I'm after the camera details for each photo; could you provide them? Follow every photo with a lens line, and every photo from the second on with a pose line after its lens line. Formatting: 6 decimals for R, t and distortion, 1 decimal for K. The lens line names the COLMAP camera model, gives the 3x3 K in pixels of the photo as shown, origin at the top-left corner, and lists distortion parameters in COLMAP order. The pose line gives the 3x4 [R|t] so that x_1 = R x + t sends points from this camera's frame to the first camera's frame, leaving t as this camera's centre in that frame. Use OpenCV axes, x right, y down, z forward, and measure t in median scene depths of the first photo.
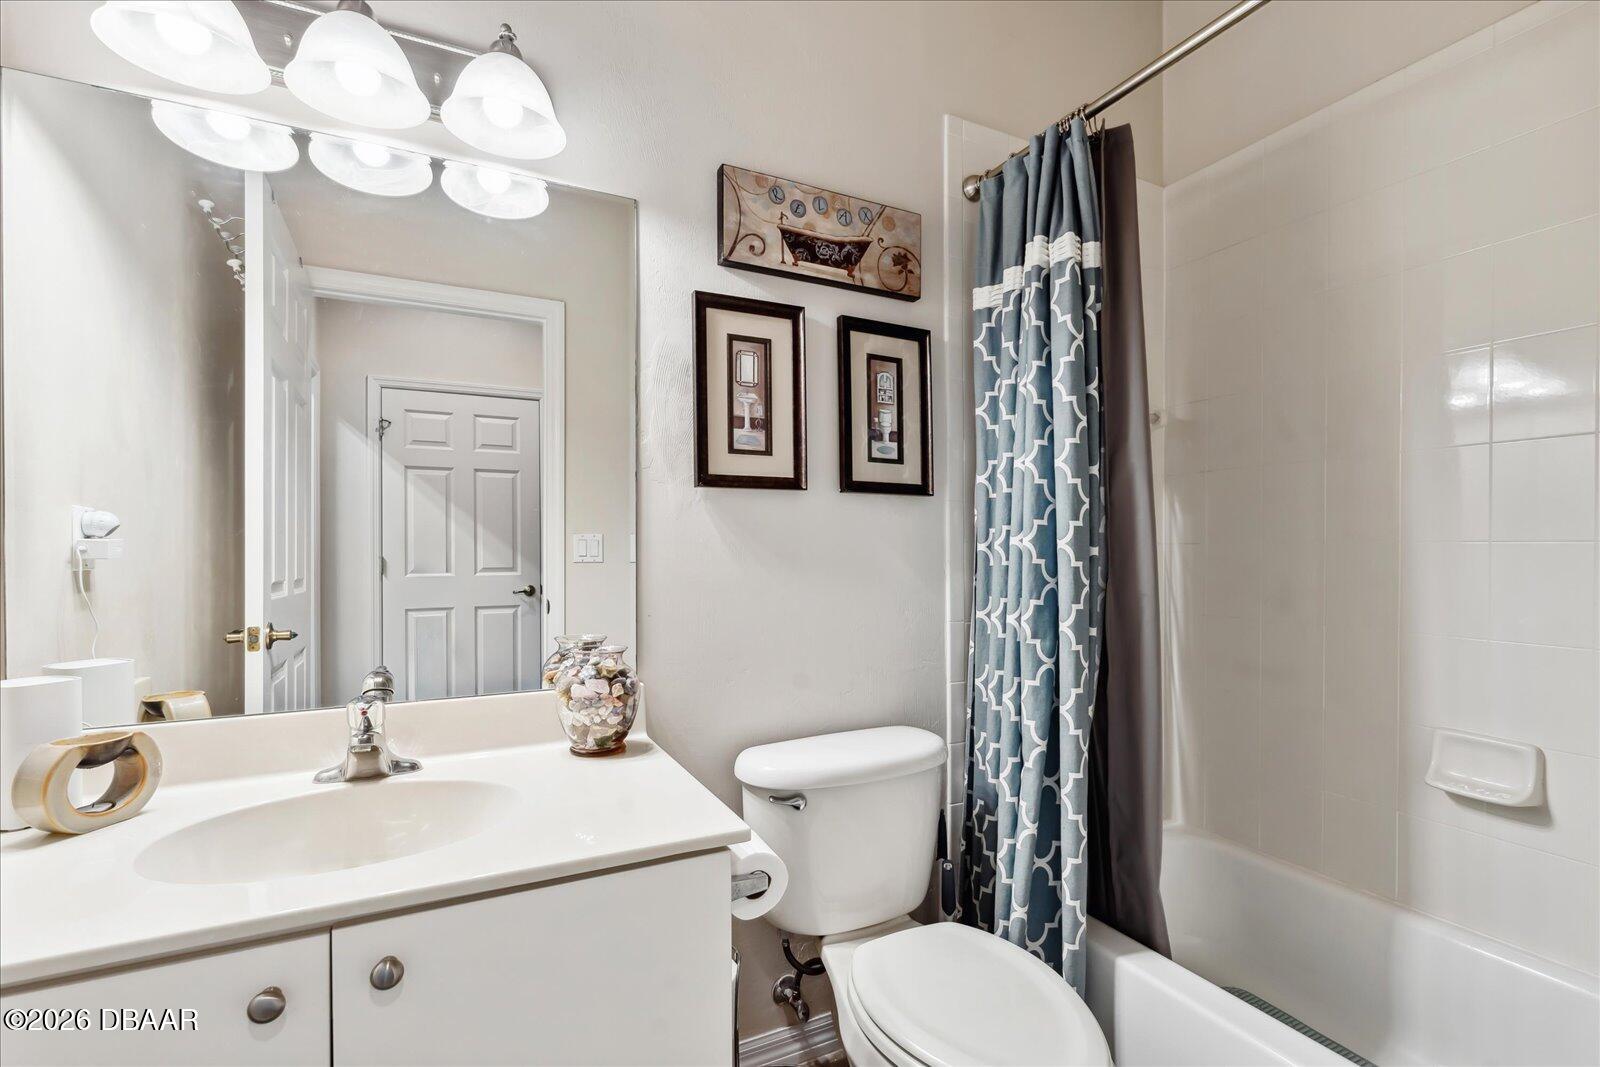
lens RADIAL K [[710.1, 0, 800.0], [0, 710.1, 533.5], [0, 0, 1]] dist [-0.001479, 0.000067]
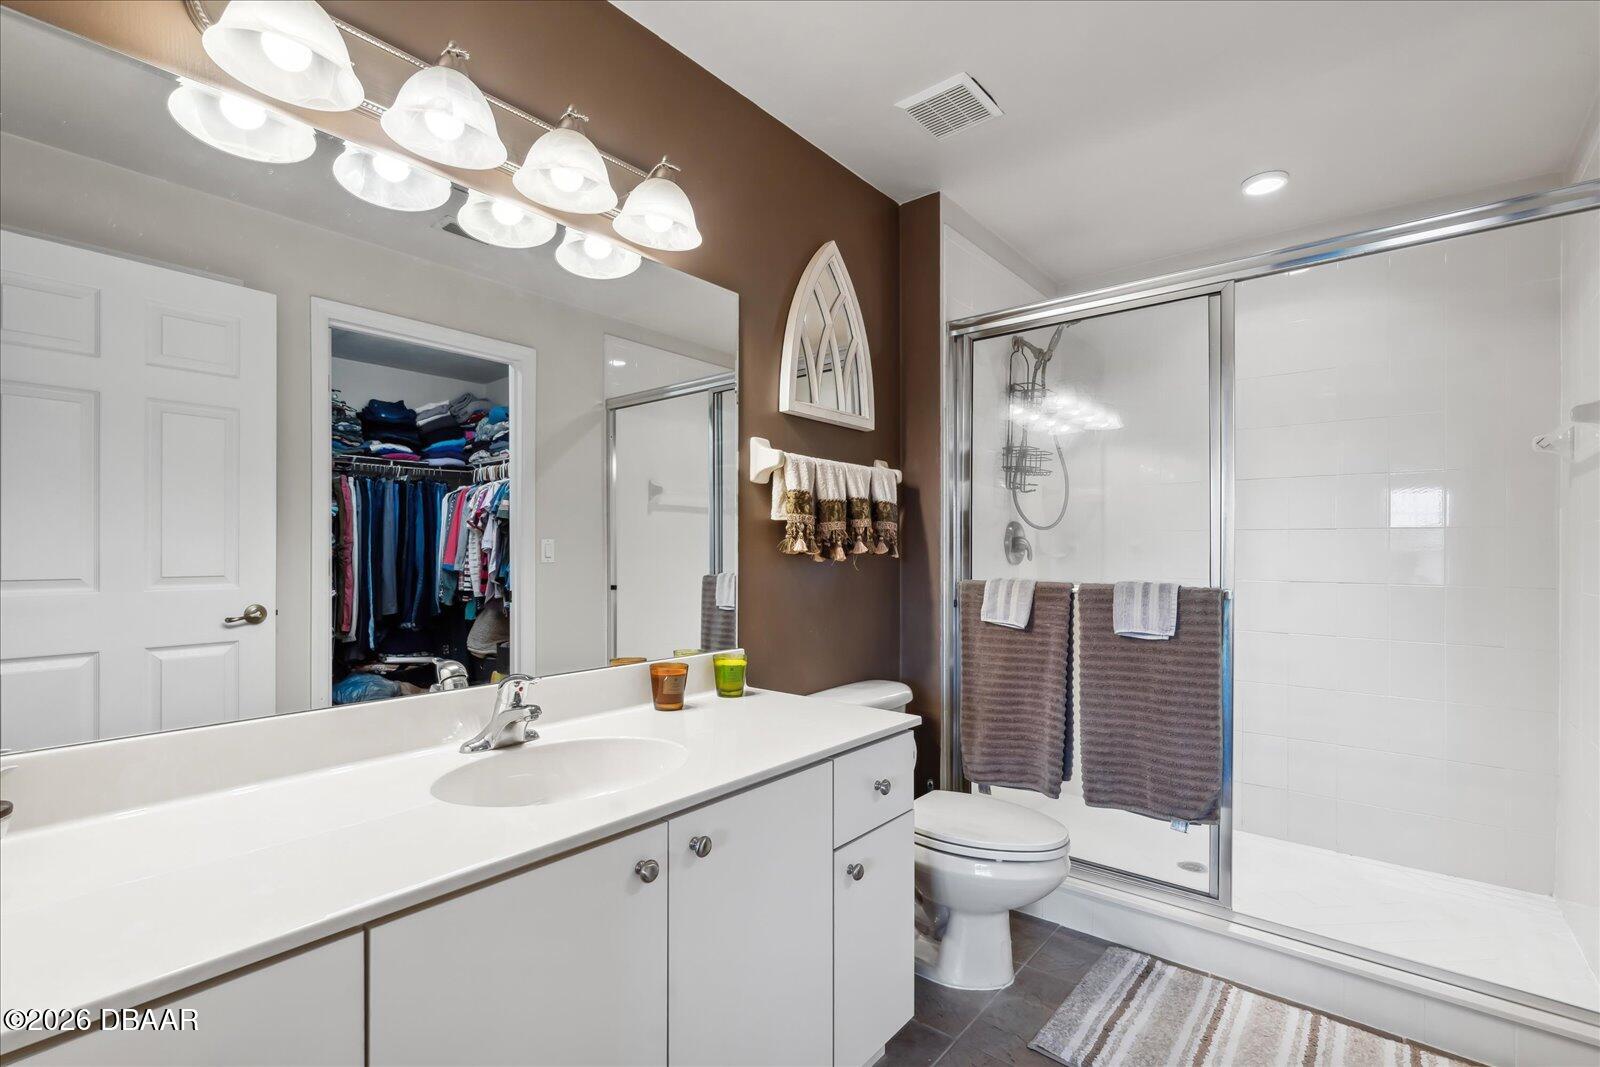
lens RADIAL K [[710.1, 0, 800.0], [0, 710.1, 533.5], [0, 0, 1]] dist [-0.001479, 0.000067]
pose [[0.920547, 0.008661, 0.390535, -0.623189], [-0.013374, 0.999867, 0.009349, -0.027708], [-0.390402, -0.013829, 0.920540, -0.275097]]
